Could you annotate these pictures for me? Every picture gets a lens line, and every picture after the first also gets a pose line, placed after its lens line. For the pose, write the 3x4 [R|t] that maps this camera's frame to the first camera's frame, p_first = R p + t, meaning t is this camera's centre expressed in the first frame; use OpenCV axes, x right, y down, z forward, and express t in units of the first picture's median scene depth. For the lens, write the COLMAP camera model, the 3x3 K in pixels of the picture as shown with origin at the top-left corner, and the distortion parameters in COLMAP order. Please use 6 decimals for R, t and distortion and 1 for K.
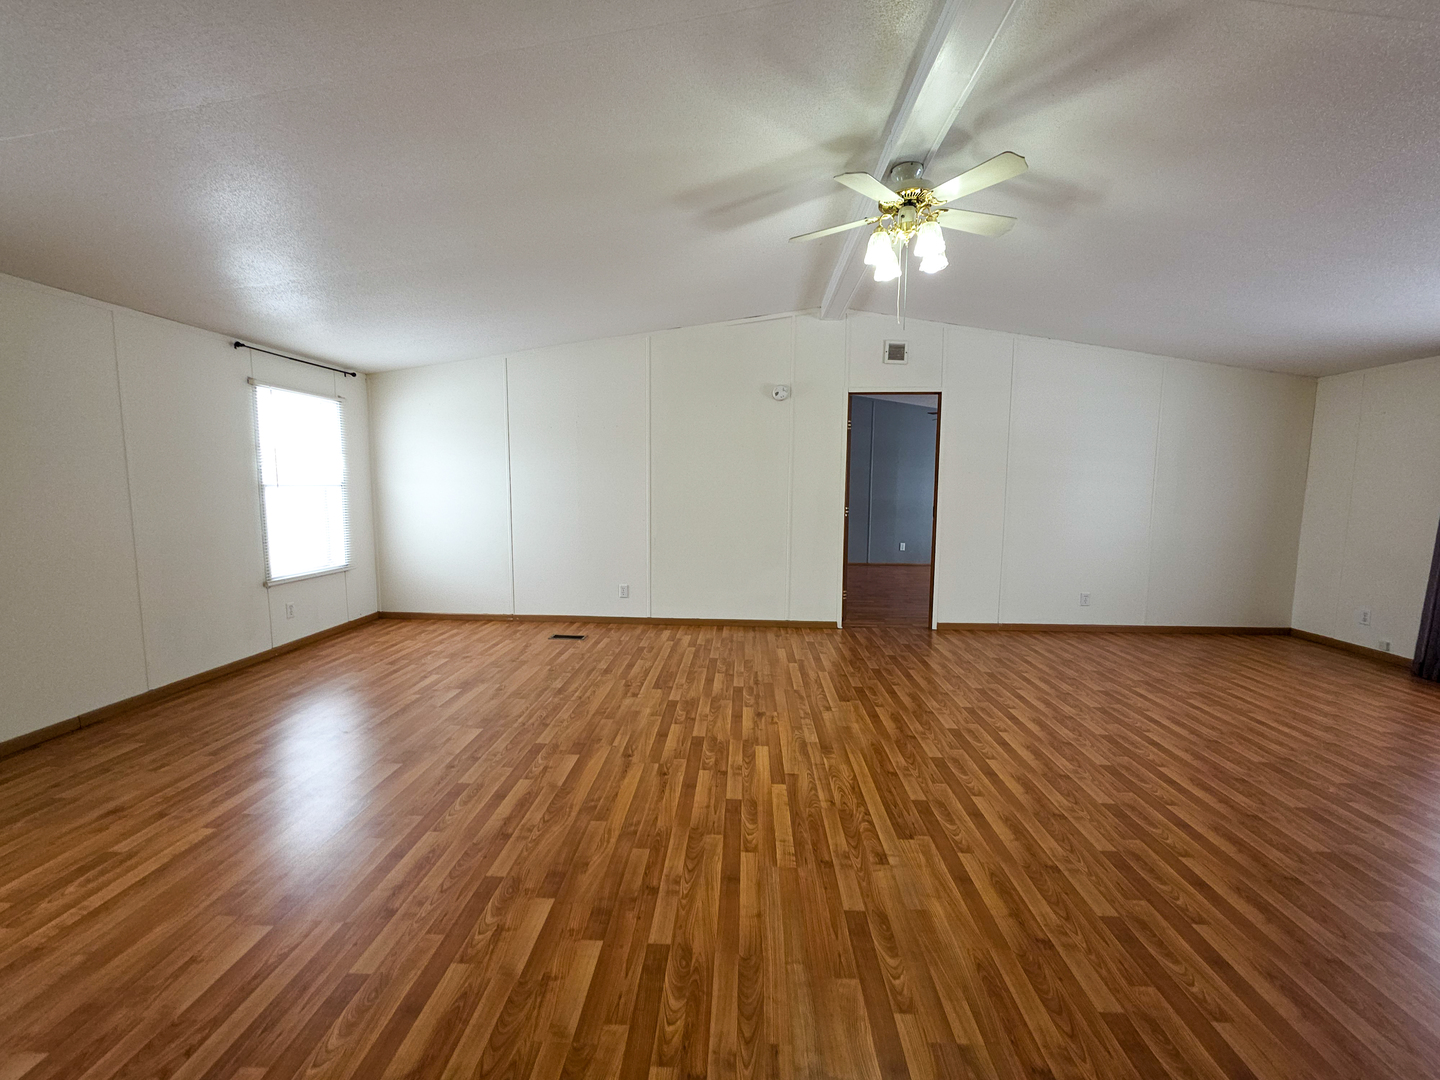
lens RADIAL K [[574.1, 0, 728.5], [0, 574.1, 539.4], [0, 0, 1]] dist [0.004458, -0.000498]
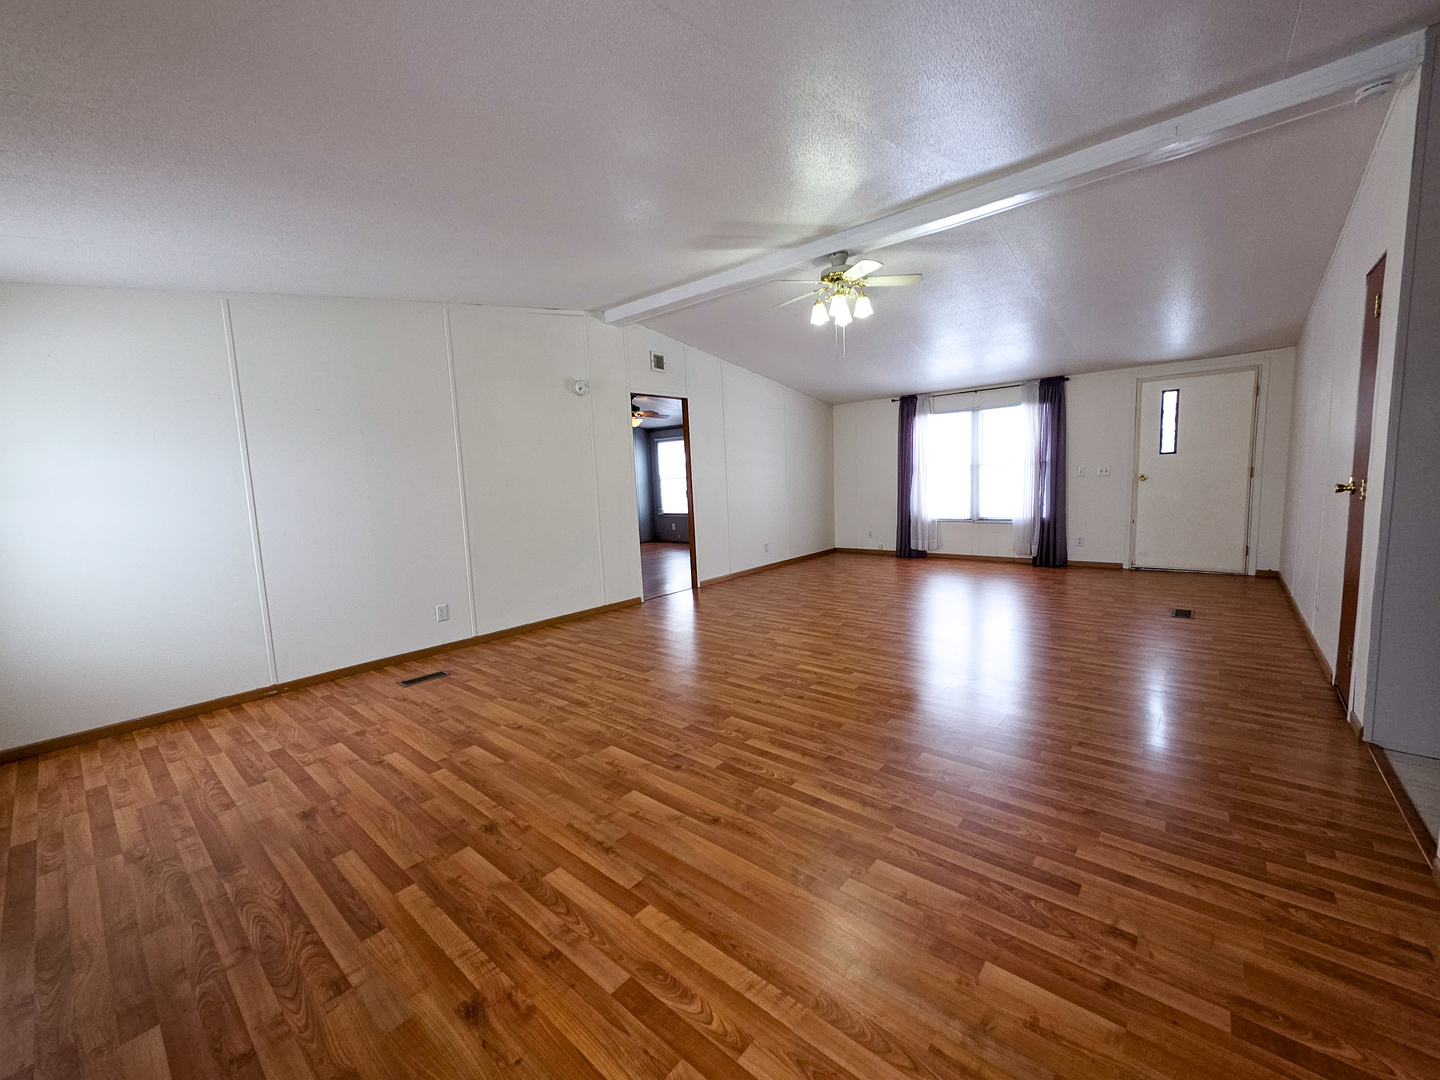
lens RADIAL K [[571.8, 0, 729.3], [0, 571.8, 539.0], [0, 0, 1]] dist [0.006348, -0.002256]
pose [[0.614934, -0.122024, 0.779081, -0.795931], [0.124215, 0.990610, 0.057111, -0.015802], [-0.778734, 0.061654, 0.624317, 0.227110]]
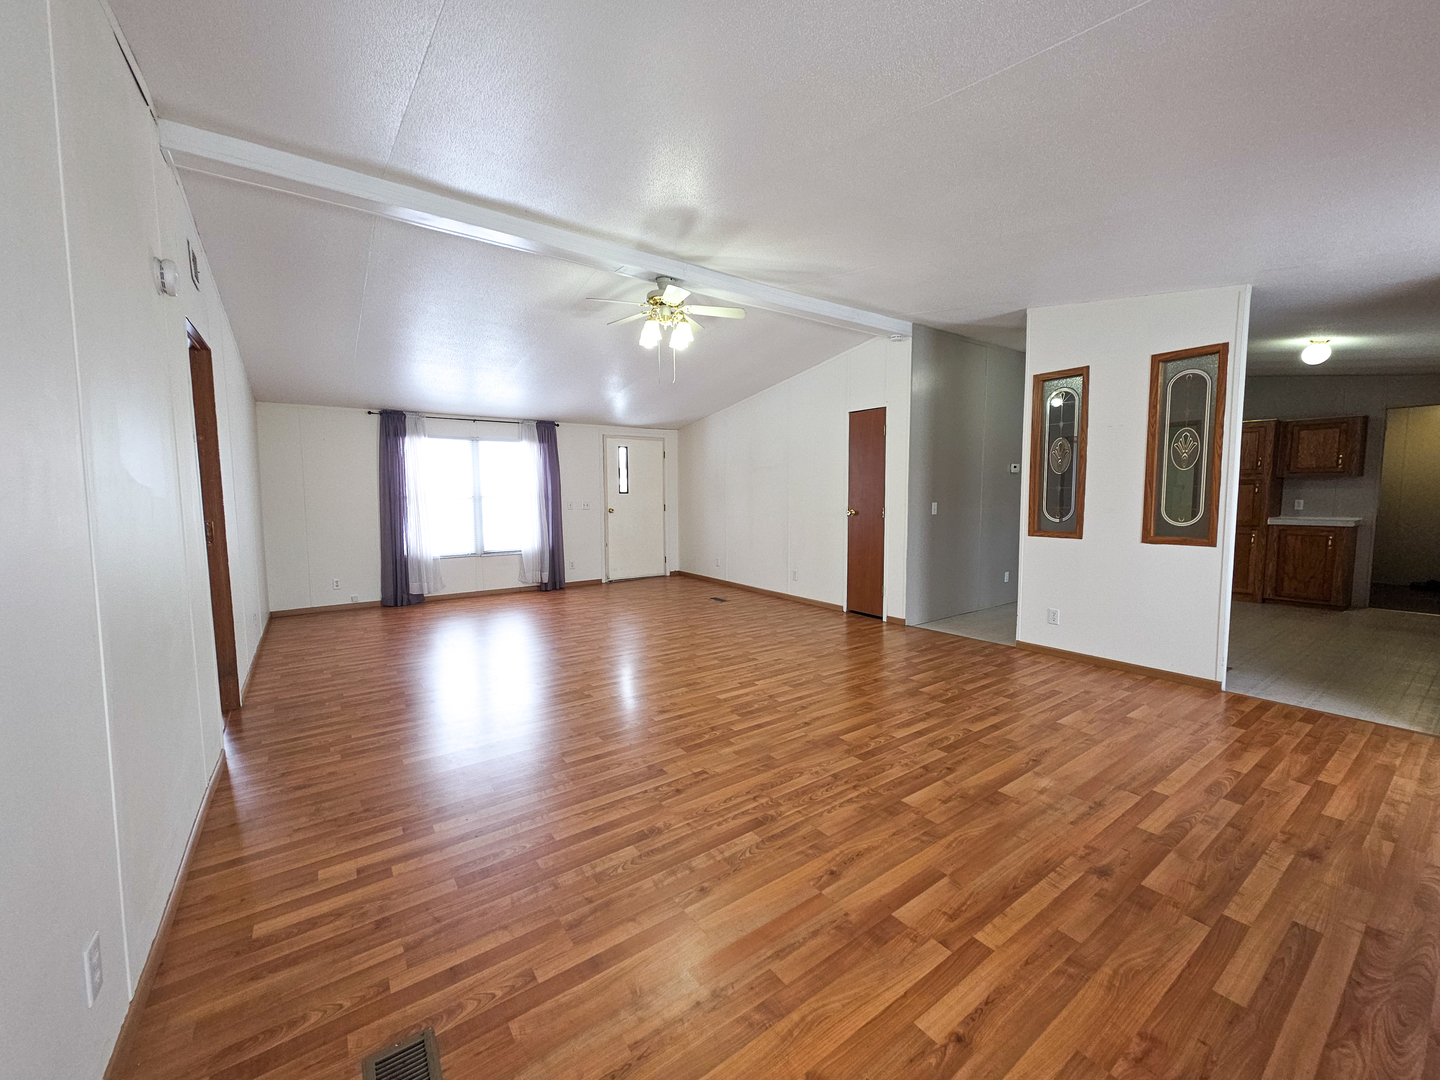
lens RADIAL K [[571.4, 0, 730.5], [0, 571.4, 539.5], [0, 0, 1]] dist [0.000054, 0.001860]
pose [[-0.615000, -0.067887, 0.785600, -0.712348], [0.079036, 0.985963, 0.147074, -0.124912], [-0.784556, 0.152541, -0.601001, 1.306475]]
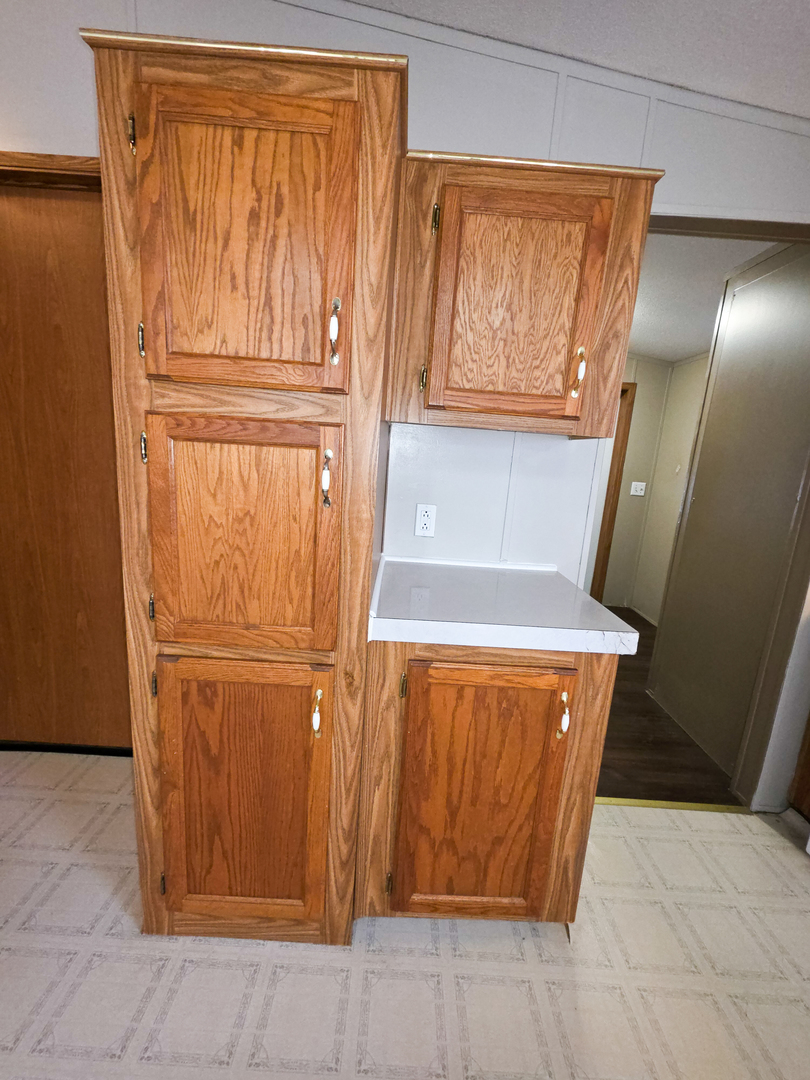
lens RADIAL K [[428.9, 0, 404.9], [0, 428.9, 532.1], [0, 0, 1]] dist [0.006348, -0.002256]
pose [[-0.996587, -0.066425, -0.049014, -0.351470], [-0.077786, 0.954423, 0.288144, 0.065020], [0.027640, 0.290973, -0.956332, -0.785738]]
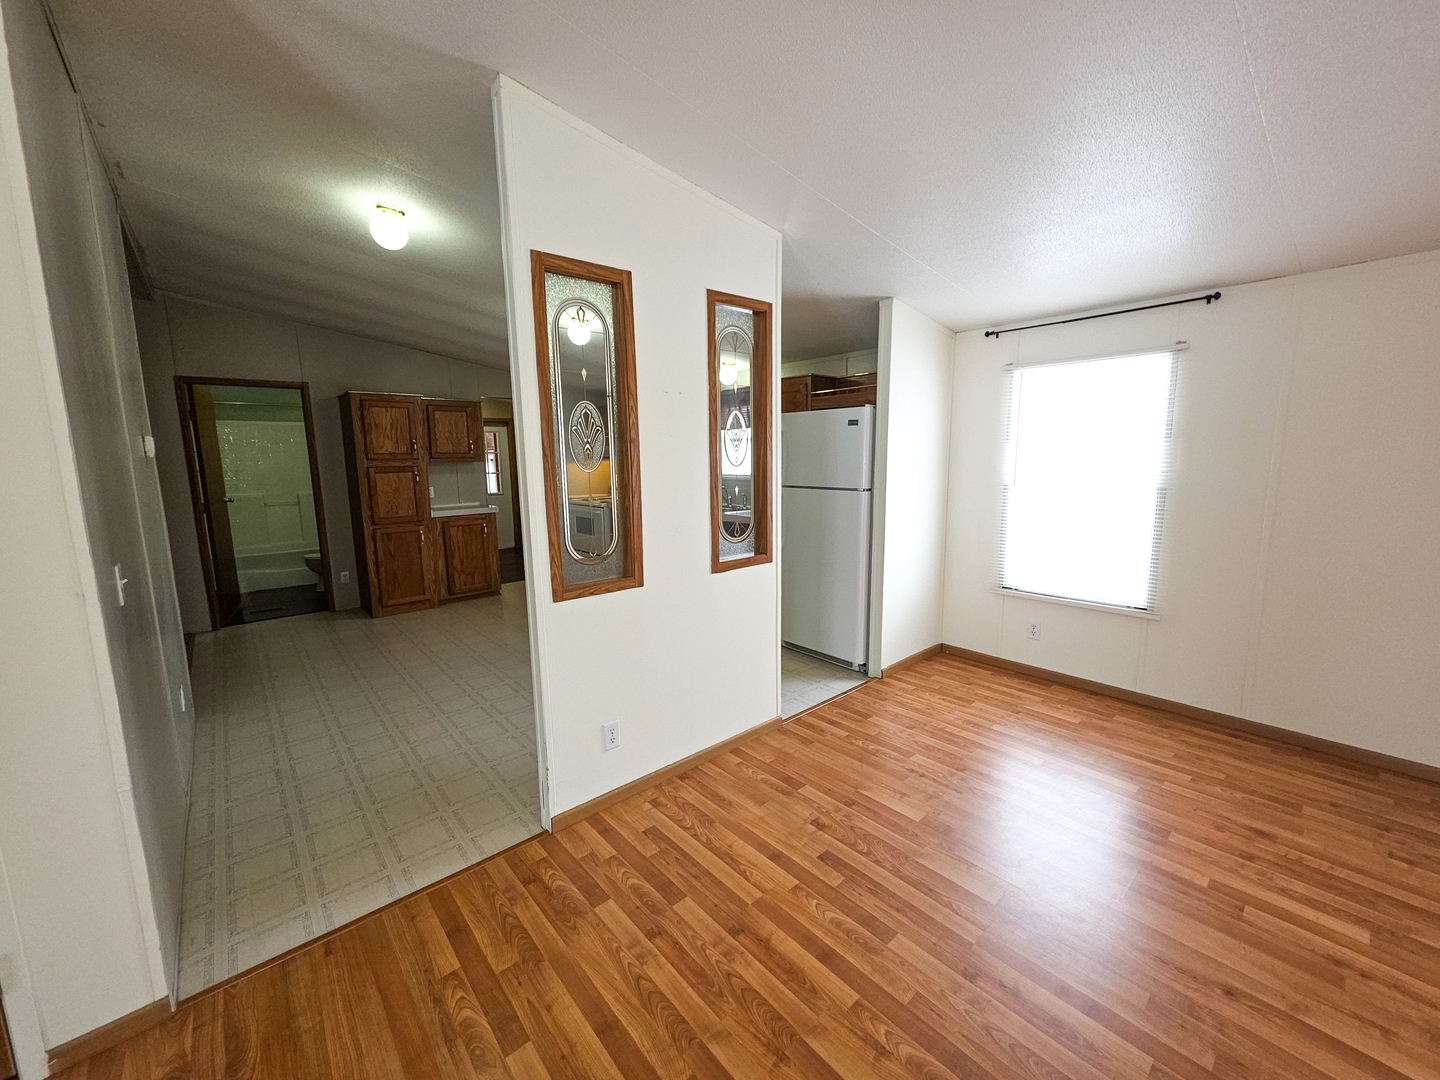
lens RADIAL K [[574.1, 0, 728.5], [0, 574.1, 539.4], [0, 0, 1]] dist [0.004458, -0.000498]
pose [[-0.728666, 0.104188, -0.676897, 0.118564], [-0.059125, 0.975101, 0.213735, -0.100374], [0.682312, 0.195763, -0.704363, 0.590577]]
